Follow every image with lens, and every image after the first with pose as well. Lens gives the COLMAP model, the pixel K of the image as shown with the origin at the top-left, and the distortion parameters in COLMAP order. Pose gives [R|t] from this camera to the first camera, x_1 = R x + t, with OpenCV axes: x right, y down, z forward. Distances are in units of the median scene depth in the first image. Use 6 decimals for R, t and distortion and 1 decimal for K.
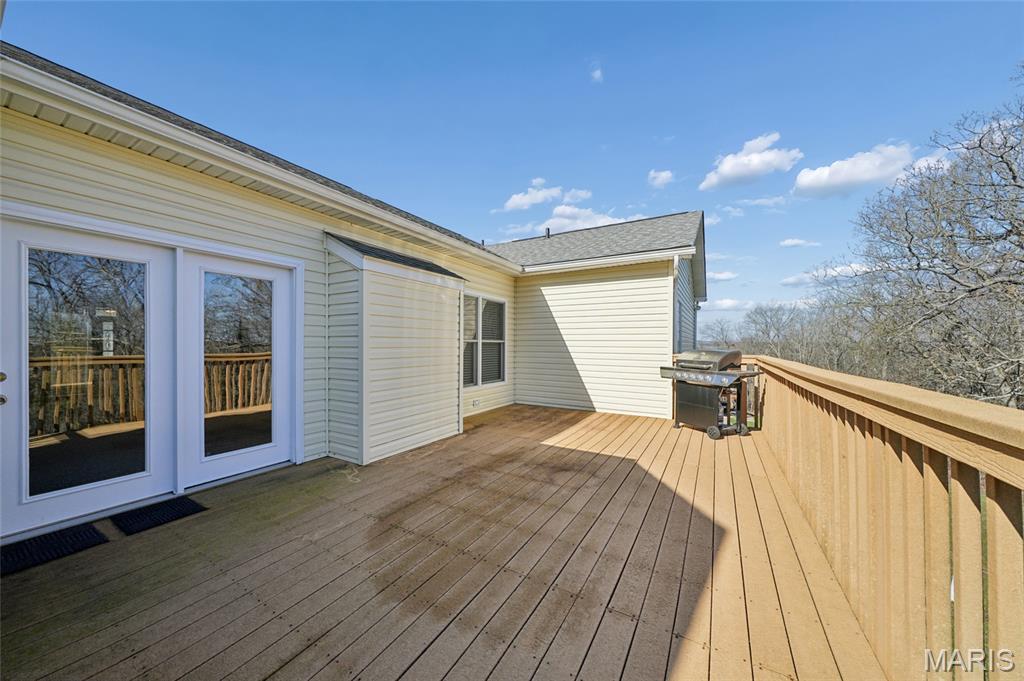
lens RADIAL K [[351.9, 0, 511.7], [0, 351.9, 342.1], [0, 0, 1]] dist [-0.007079, 0.000929]
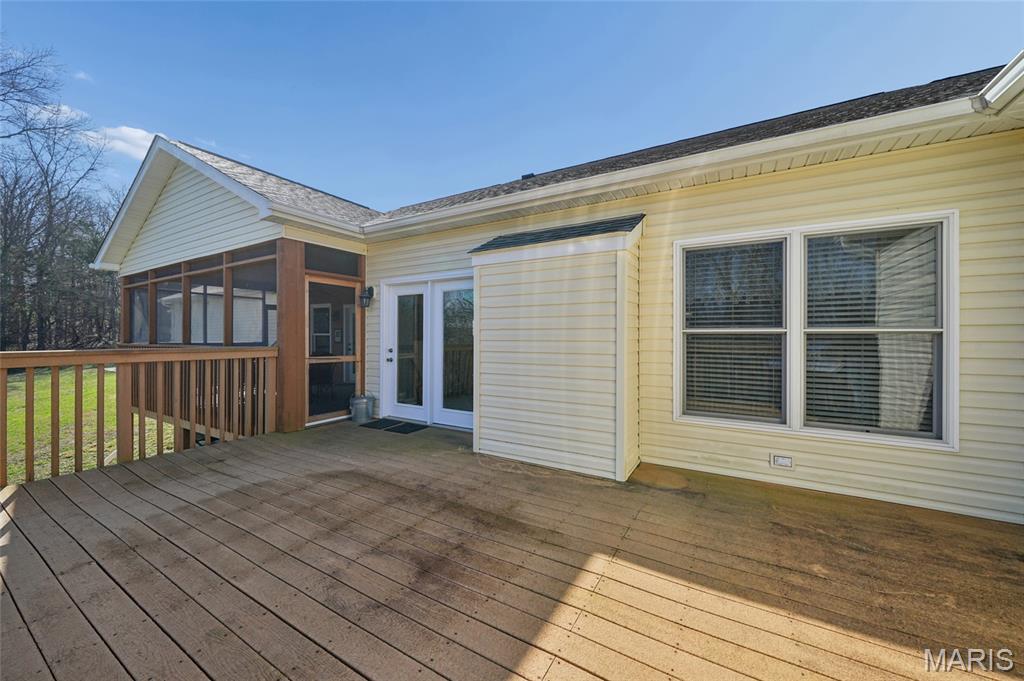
lens RADIAL K [[376.7, 0, 512.4], [0, 376.7, 337.2], [0, 0, 1]] dist [-0.002793, 0.000141]
pose [[0.001331, -0.004161, -0.999990, 0.707454], [0.002650, 0.999988, -0.004158, 0.011203], [0.999996, -0.002645, 0.001342, 1.109252]]
